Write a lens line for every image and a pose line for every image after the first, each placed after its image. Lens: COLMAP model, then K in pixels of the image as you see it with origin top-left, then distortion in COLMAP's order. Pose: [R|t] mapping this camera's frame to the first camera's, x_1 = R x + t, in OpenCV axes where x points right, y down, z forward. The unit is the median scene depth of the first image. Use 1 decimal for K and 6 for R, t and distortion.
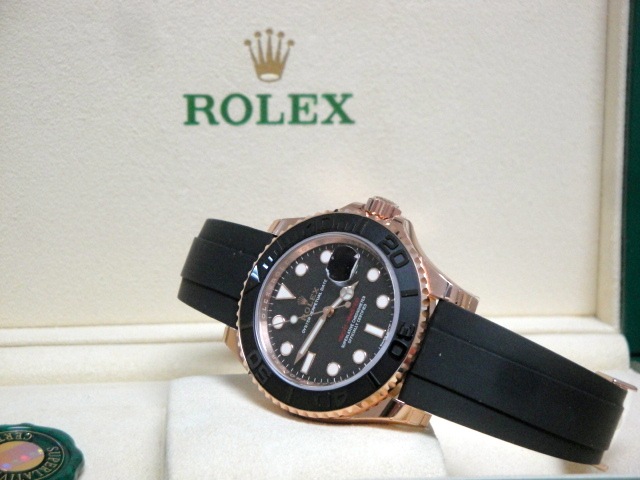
lens RADIAL K [[1400.9, 0, 328.2], [0, 1400.9, 238.2], [0, 0, 1]] dist [0.292818, 0.000000]
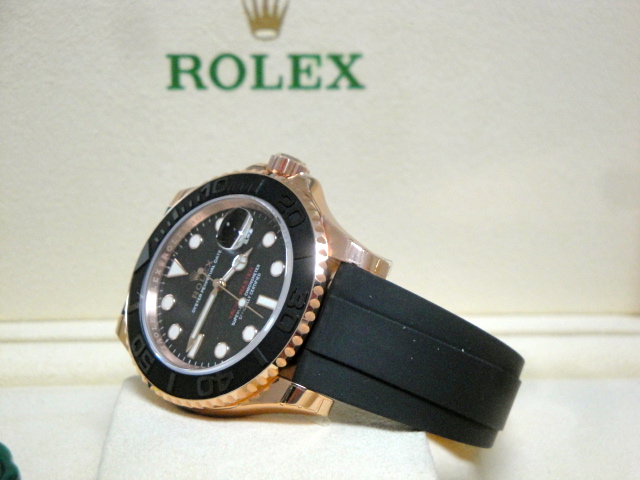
lens RADIAL K [[1400.9, 0, 331.5], [0, 1400.9, 236.3], [0, 0, 1]] dist [0.292818, 0.000000]
pose [[0.998251, 0.004045, -0.058975, 0.050260], [-0.005011, 0.999856, -0.016237, 0.023435], [0.058901, 0.016504, 0.998127, 0.138614]]
